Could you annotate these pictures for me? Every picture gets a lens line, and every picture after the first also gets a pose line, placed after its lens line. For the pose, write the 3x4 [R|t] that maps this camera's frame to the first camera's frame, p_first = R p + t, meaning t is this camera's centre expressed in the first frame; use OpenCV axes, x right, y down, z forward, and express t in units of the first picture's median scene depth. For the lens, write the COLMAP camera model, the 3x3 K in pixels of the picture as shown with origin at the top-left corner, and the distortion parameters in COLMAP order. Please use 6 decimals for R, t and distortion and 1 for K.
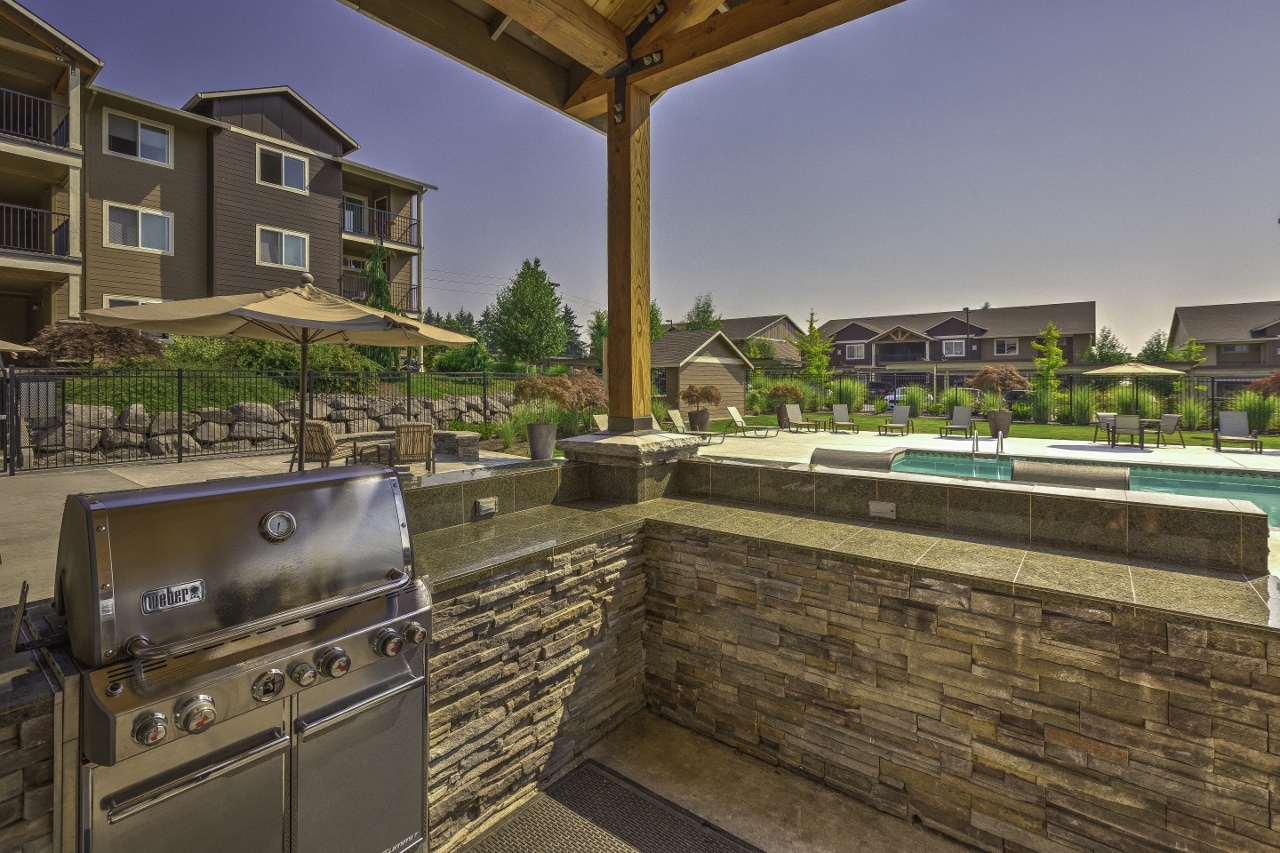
lens RADIAL K [[589.8, 0, 638.5], [0, 589.8, 417.7], [0, 0, 1]] dist [0.017185, -0.000104]
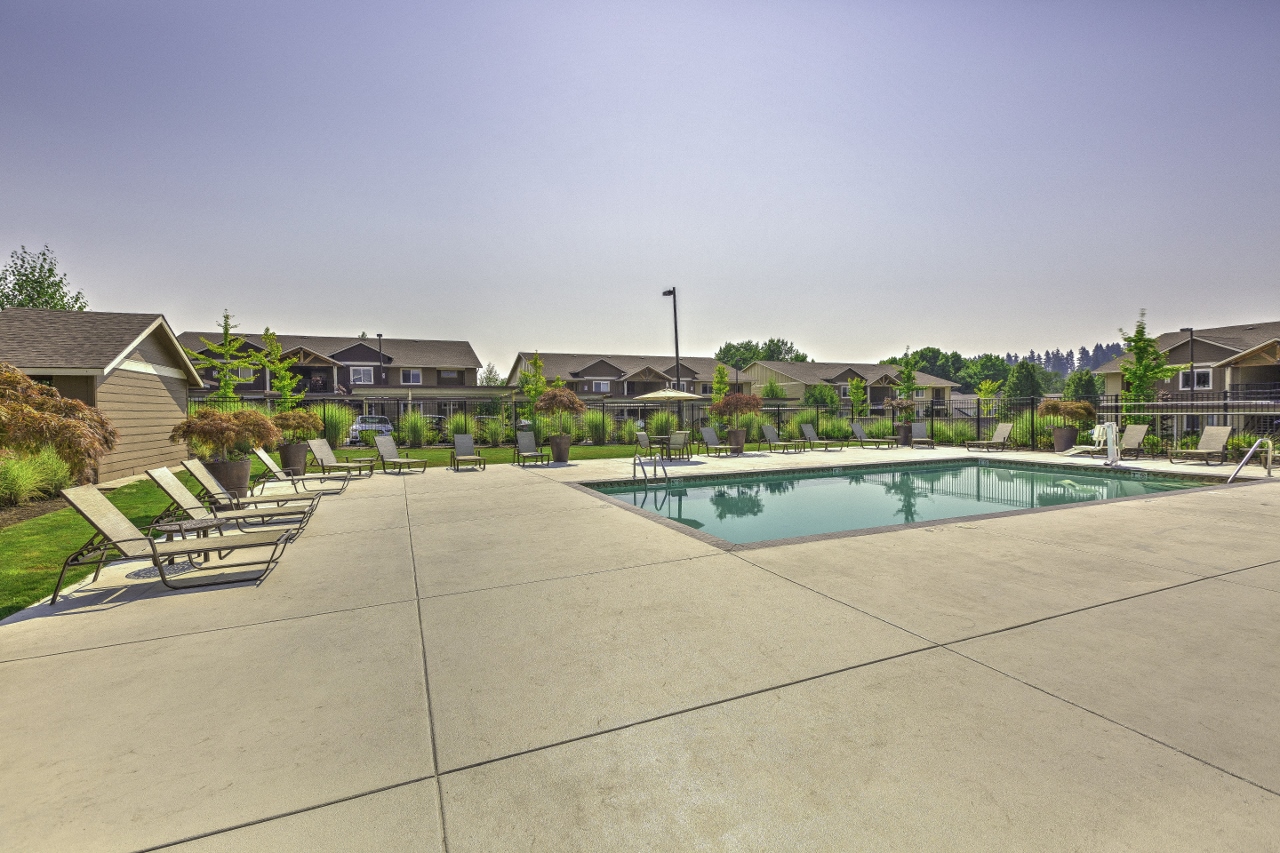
lens RADIAL K [[589.8, 0, 638.5], [0, 589.8, 417.7], [0, 0, 1]] dist [0.017185, -0.000104]
pose [[0.492389, -0.014747, 0.870250, -0.113908], [0.062481, 0.997876, -0.018442, -0.008873], [-0.868130, 0.063455, 0.492264, 0.261117]]
